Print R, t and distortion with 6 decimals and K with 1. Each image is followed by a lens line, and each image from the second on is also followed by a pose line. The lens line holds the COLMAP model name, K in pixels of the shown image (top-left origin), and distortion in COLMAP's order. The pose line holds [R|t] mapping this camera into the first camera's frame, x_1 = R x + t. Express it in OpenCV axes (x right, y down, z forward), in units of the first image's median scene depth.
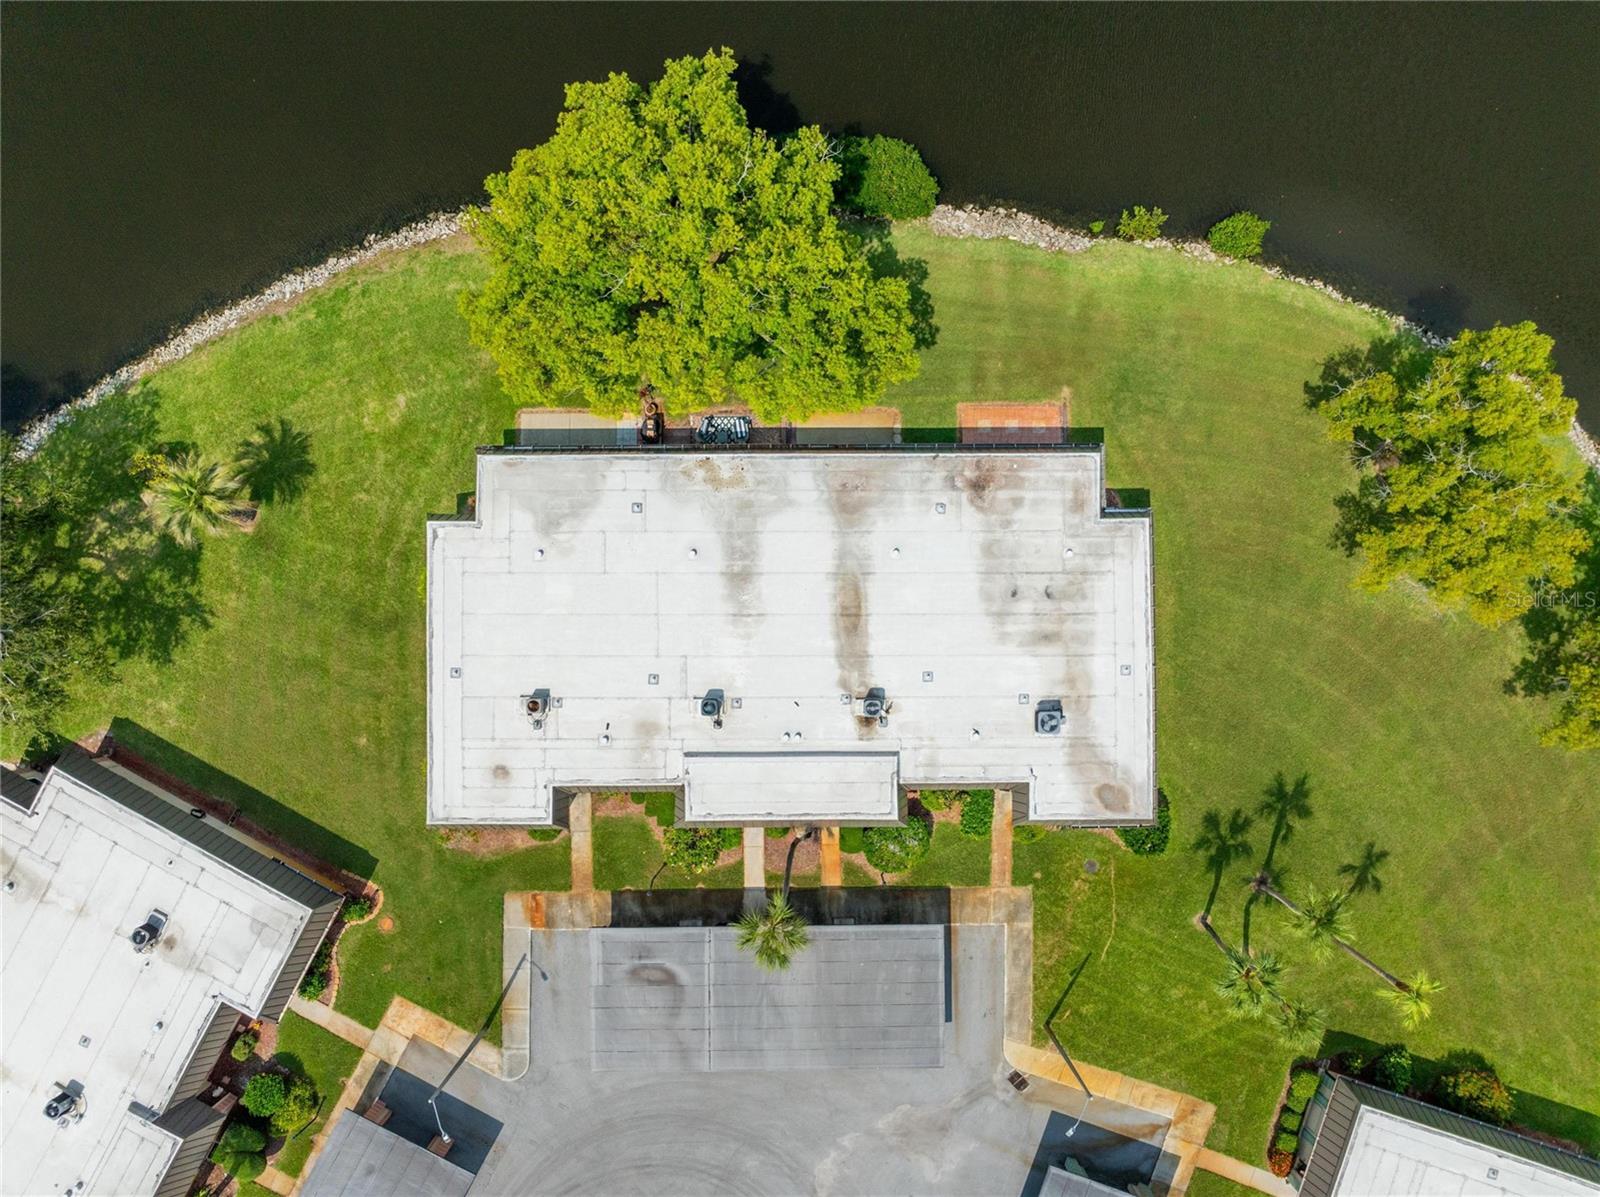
lens RADIAL K [[1126.3, 0, 808.3], [0, 1126.3, 592.7], [0, 0, 1]] dist [-0.028839, -0.008064]
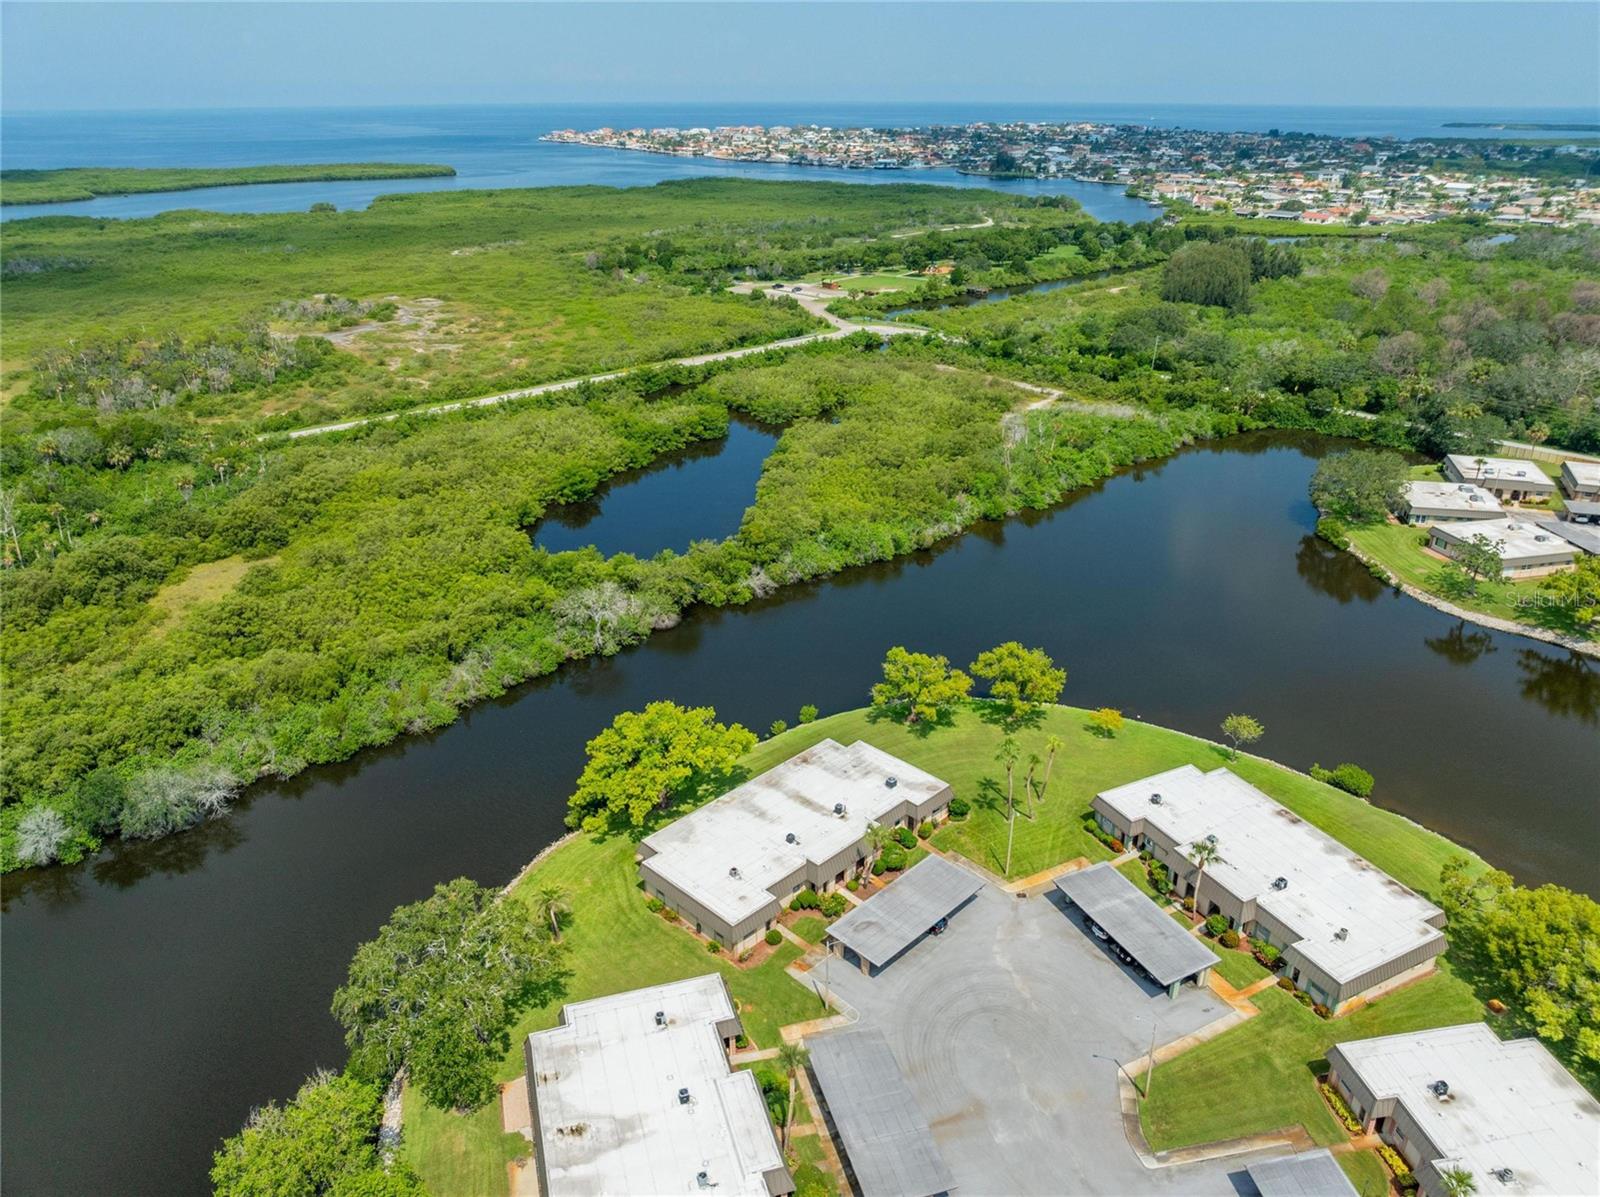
lens RADIAL K [[1126.3, 0, 808.3], [0, 1126.3, 592.7], [0, 0, 1]] dist [-0.028839, -0.008064]
pose [[0.701928, -0.298716, 0.646580, -1.373400], [0.712165, 0.308240, -0.630721, 1.397003], [-0.010895, 0.903192, 0.429098, -0.438437]]
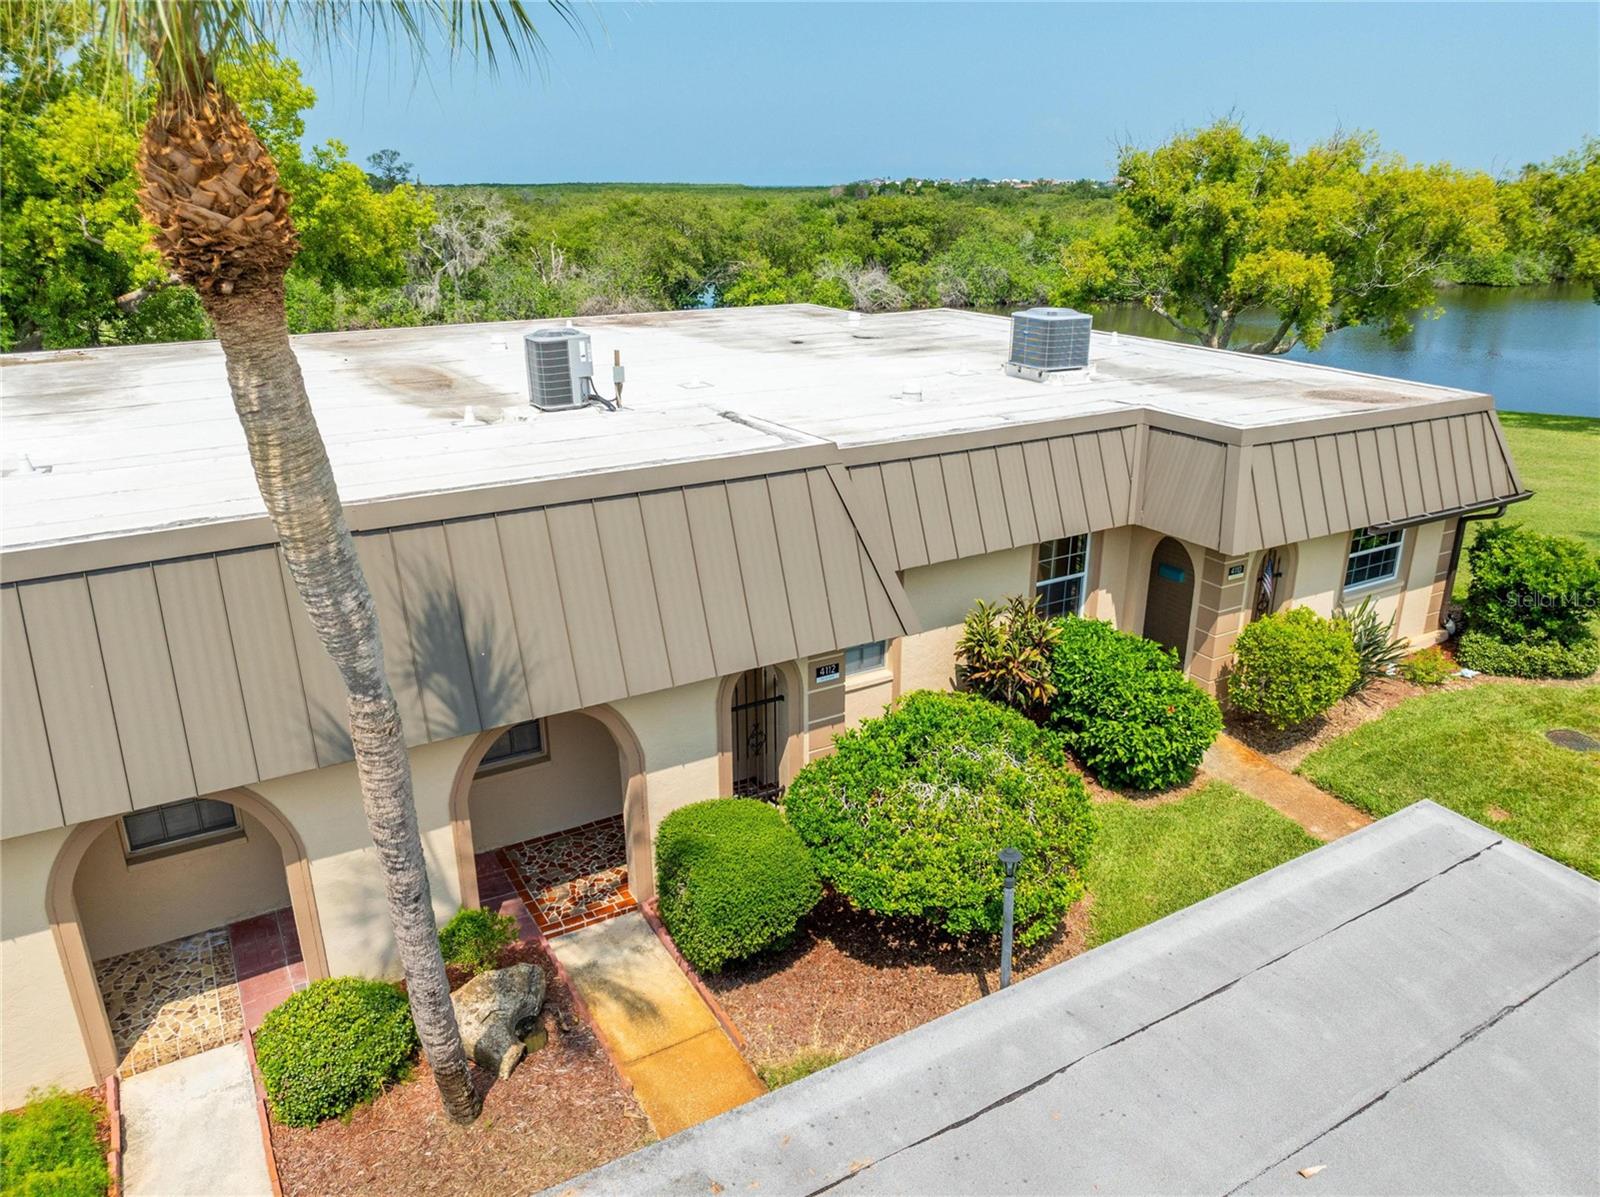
lens RADIAL K [[1126.3, 0, 808.3], [0, 1126.3, 592.7], [0, 0, 1]] dist [-0.028839, -0.008064]
pose [[0.863536, -0.182346, 0.470166, -0.034648], [0.504263, 0.321297, -0.801553, 0.379232], [-0.004903, 0.929257, 0.369402, 0.923436]]
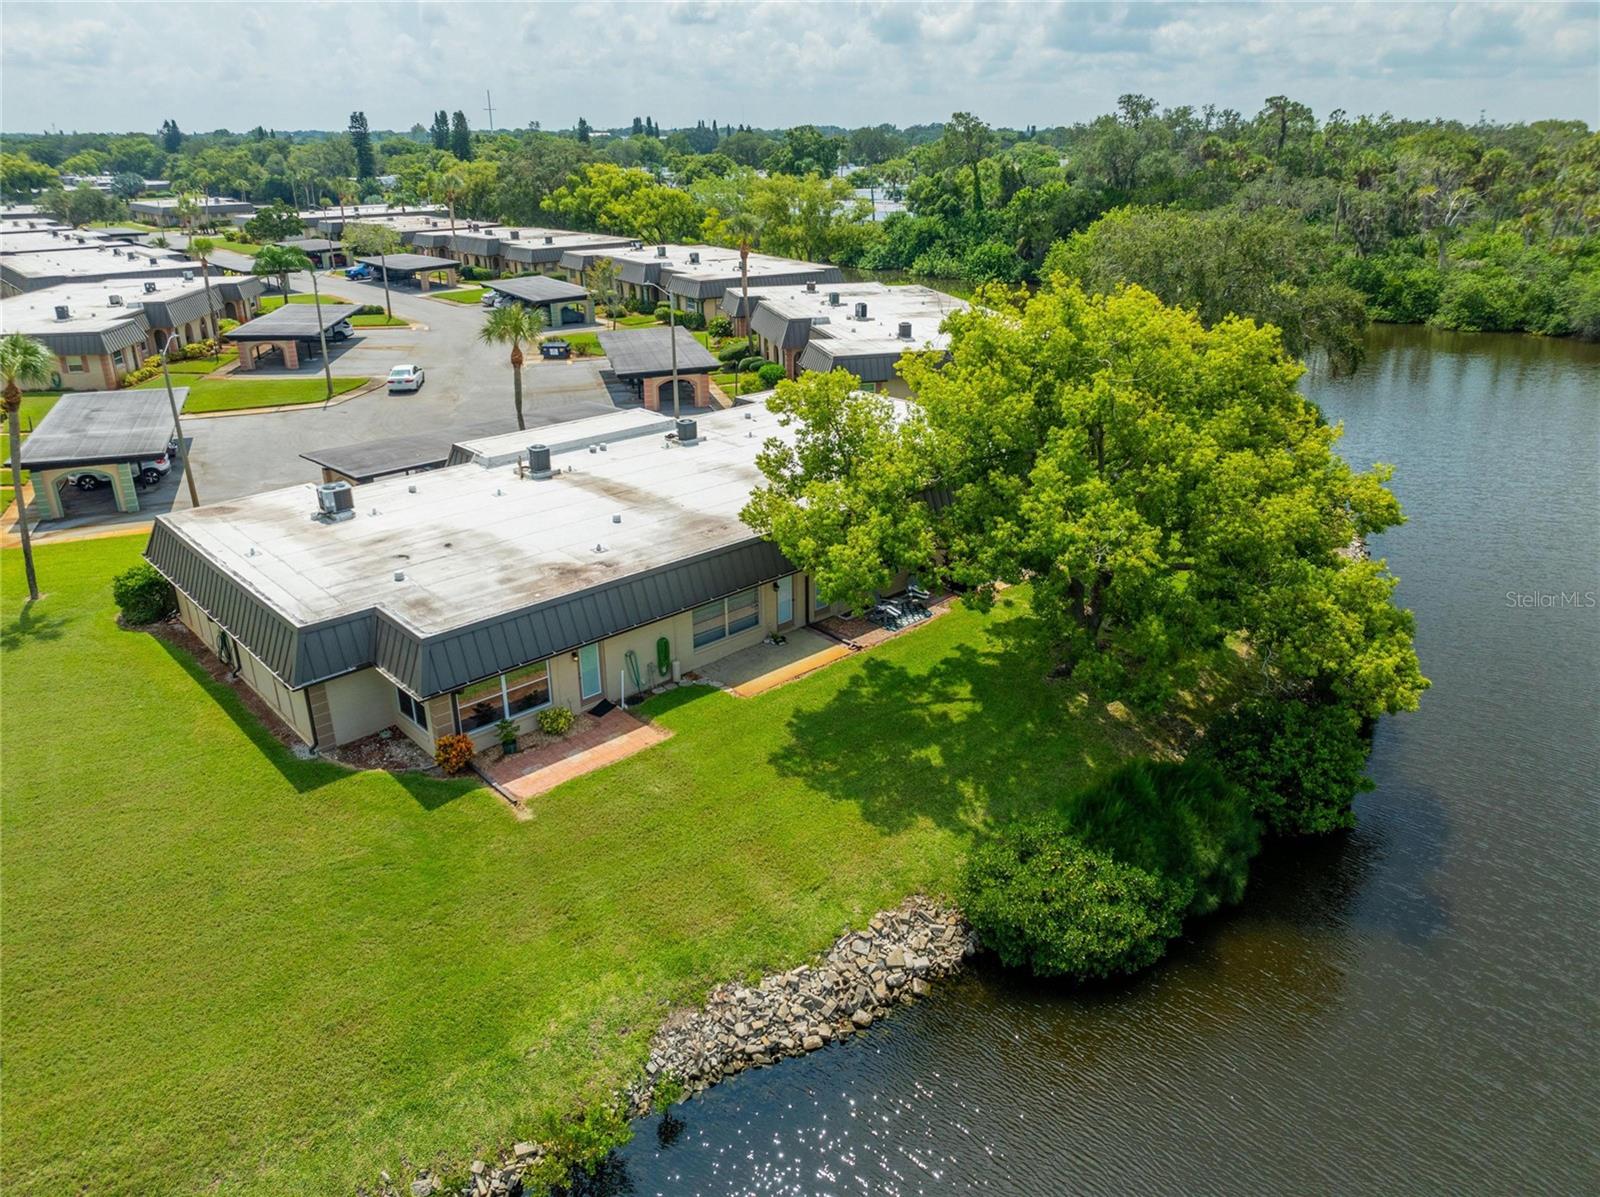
lens RADIAL K [[1126.3, 0, 808.3], [0, 1126.3, 592.7], [0, 0, 1]] dist [-0.028839, -0.008064]
pose [[-0.729655, 0.253583, -0.635059, 0.478043], [-0.683615, -0.248001, 0.686415, -0.658644], [0.016568, 0.934982, 0.354309, 0.770696]]
